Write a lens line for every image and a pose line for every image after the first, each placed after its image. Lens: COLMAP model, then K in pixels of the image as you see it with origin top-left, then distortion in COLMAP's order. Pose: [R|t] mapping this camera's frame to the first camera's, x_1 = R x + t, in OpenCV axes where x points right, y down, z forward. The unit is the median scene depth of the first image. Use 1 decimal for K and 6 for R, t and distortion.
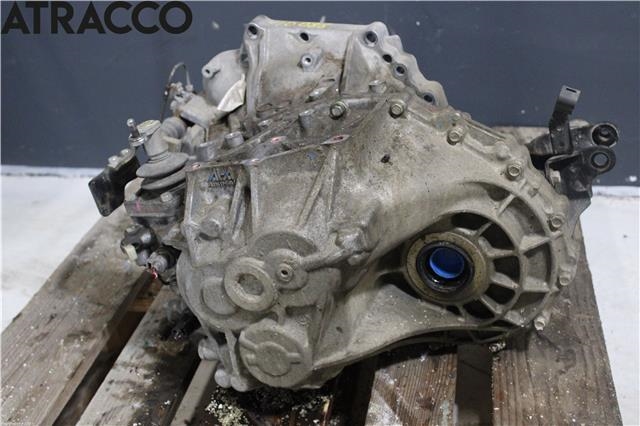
lens RADIAL K [[898.3, 0, 320.0], [0, 898.3, 213.0], [0, 0, 1]] dist [-0.032668, -0.042441]
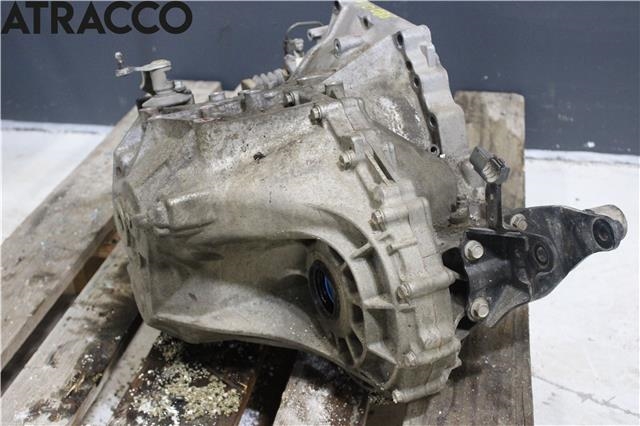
lens RADIAL K [[898.3, 0, 320.0], [0, 898.3, 213.0], [0, 0, 1]] dist [-0.032668, -0.042441]
pose [[0.999642, 0.021351, -0.016143, 0.082502], [-0.020699, 0.999004, 0.039524, 0.010727], [0.016970, -0.039176, 0.999088, -0.072923]]
